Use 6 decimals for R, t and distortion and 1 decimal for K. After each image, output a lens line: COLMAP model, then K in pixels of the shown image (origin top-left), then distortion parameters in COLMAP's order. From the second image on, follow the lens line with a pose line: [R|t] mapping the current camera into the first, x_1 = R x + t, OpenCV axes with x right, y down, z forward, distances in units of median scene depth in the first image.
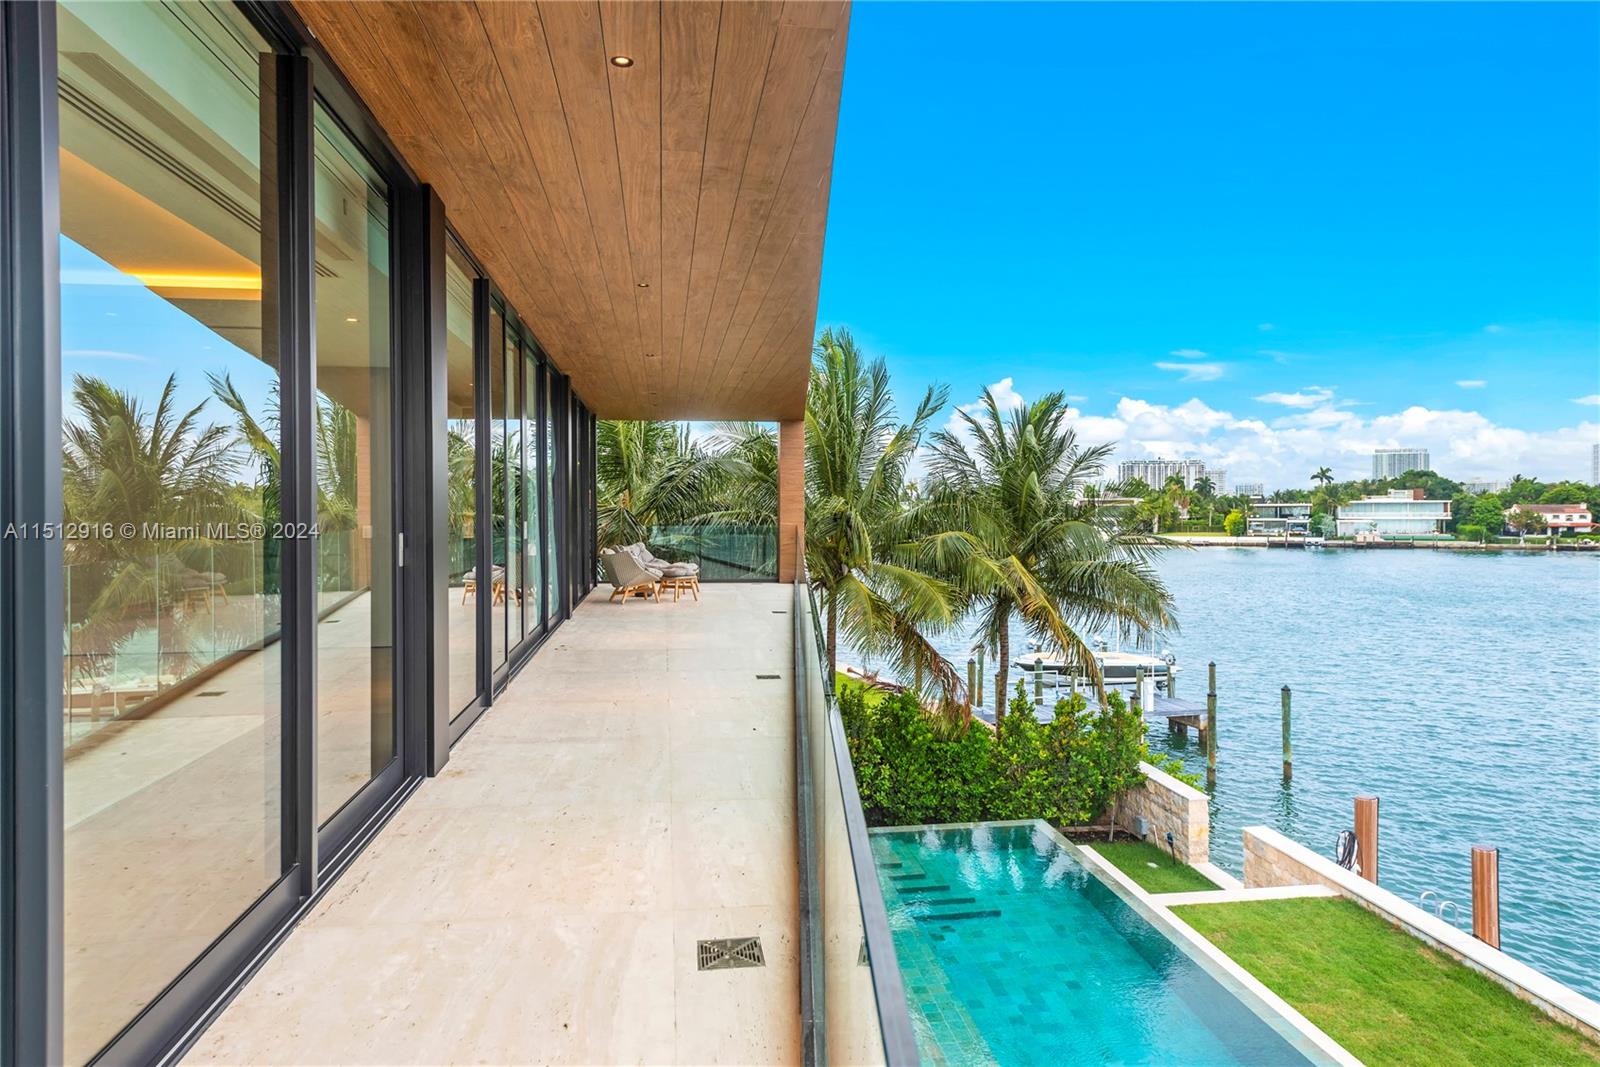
lens RADIAL K [[933.2, 0, 800.0], [0, 933.2, 533.5], [0, 0, 1]] dist [-0.000049, -0.000003]
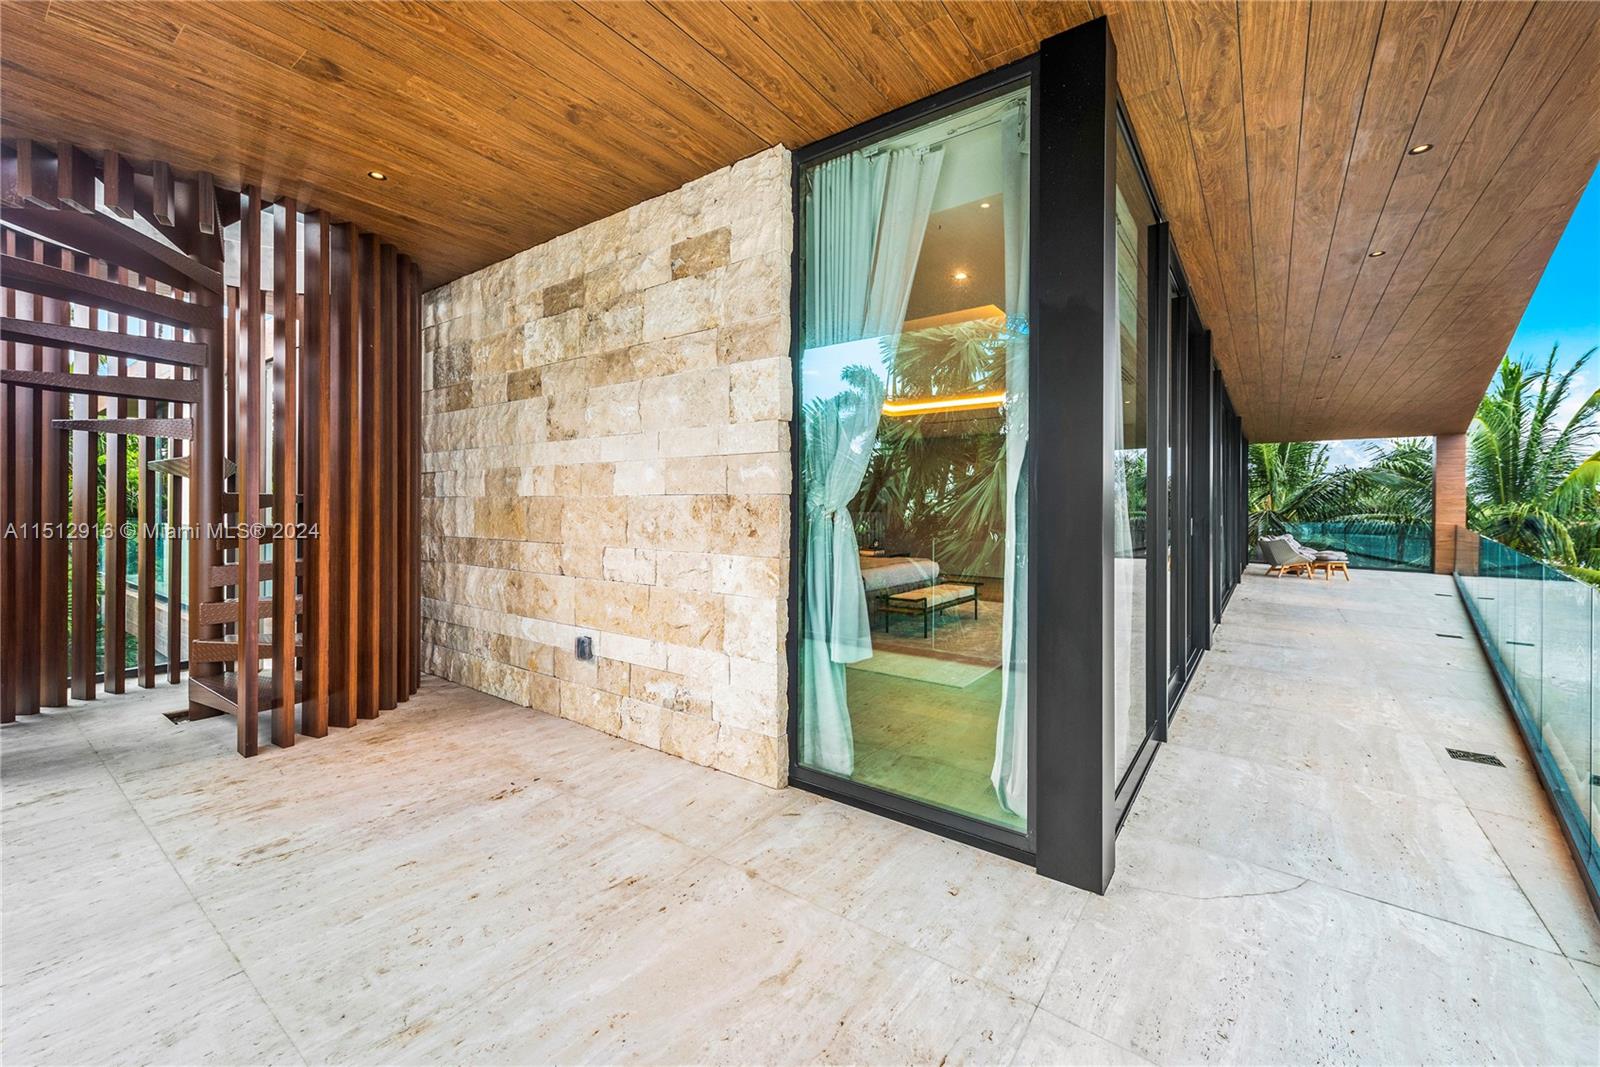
lens RADIAL K [[631.5, 0, 794.7], [0, 631.5, 504.0], [0, 0, 1]] dist [0.001364, 0.000033]
pose [[0.701614, 0.007357, -0.712520, -0.024464], [-0.031185, 0.999306, -0.020389, 0.007294], [0.711875, 0.036526, 0.701356, -0.145703]]
